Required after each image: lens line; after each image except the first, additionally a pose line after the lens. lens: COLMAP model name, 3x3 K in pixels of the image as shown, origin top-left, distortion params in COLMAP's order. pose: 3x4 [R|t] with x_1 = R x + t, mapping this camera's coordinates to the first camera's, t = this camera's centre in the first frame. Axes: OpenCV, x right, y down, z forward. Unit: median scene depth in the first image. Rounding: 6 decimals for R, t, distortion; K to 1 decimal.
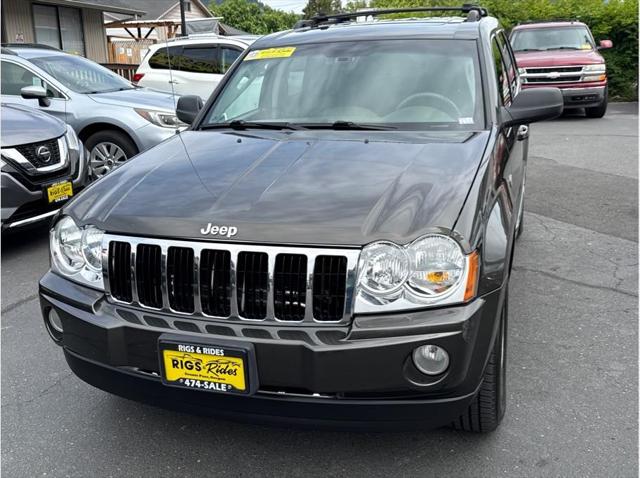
lens RADIAL K [[721.0, 0, 331.0], [0, 721.0, 256.1], [0, 0, 1]] dist [0.050800, 0.000000]
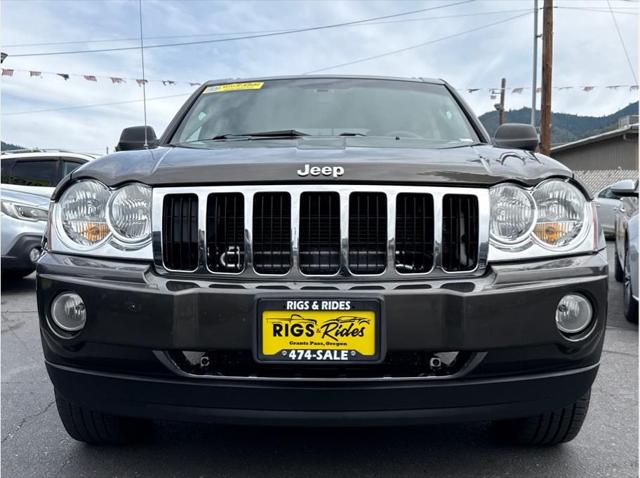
lens RADIAL K [[721.0, 0, 333.5], [0, 721.0, 245.9], [0, 0, 1]] dist [0.050800, 0.000000]
pose [[0.953458, 0.016651, 0.301066, -0.393074], [0.059058, 0.968822, -0.240618, 0.251599], [-0.295686, 0.247199, 0.922747, 0.247339]]
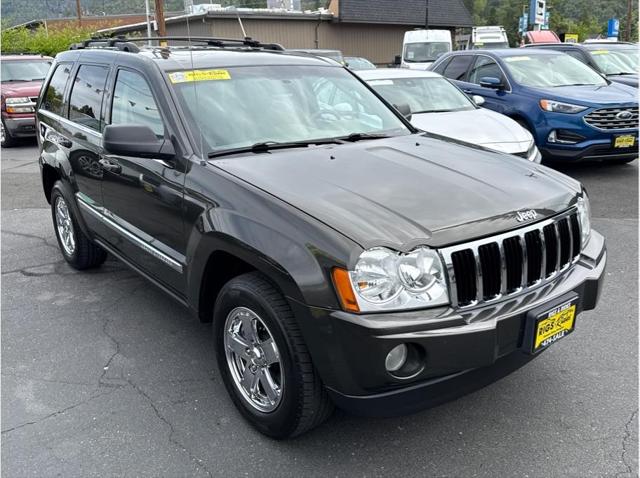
lens RADIAL K [[582.2, 0, 338.9], [0, 582.2, 254.3], [0, 0, 1]] dist [0.084527, 0.000000]
pose [[0.532293, -0.244329, 0.810535, -1.142263], [0.242754, 0.961290, 0.130352, -0.178185], [-0.811008, 0.127375, 0.571000, 0.703223]]
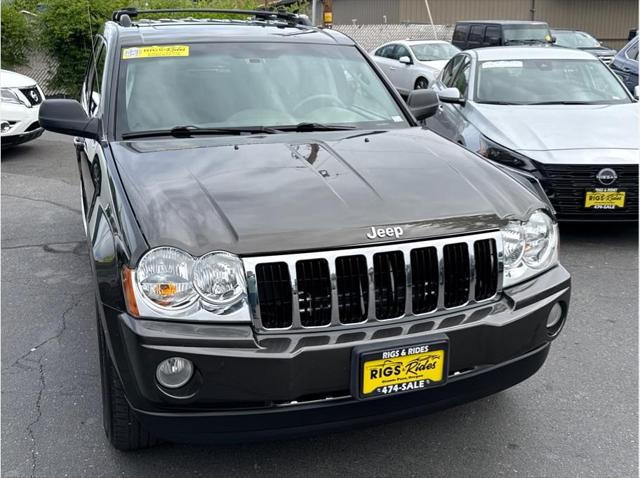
lens RADIAL K [[721.0, 0, 348.2], [0, 721.0, 257.8], [0, 0, 1]] dist [0.050800, 0.000000]
pose [[0.780273, -0.153712, 0.606257, -0.807306], [0.154776, 0.986635, 0.050952, -0.059983], [-0.605986, 0.054077, 0.793635, 0.244211]]
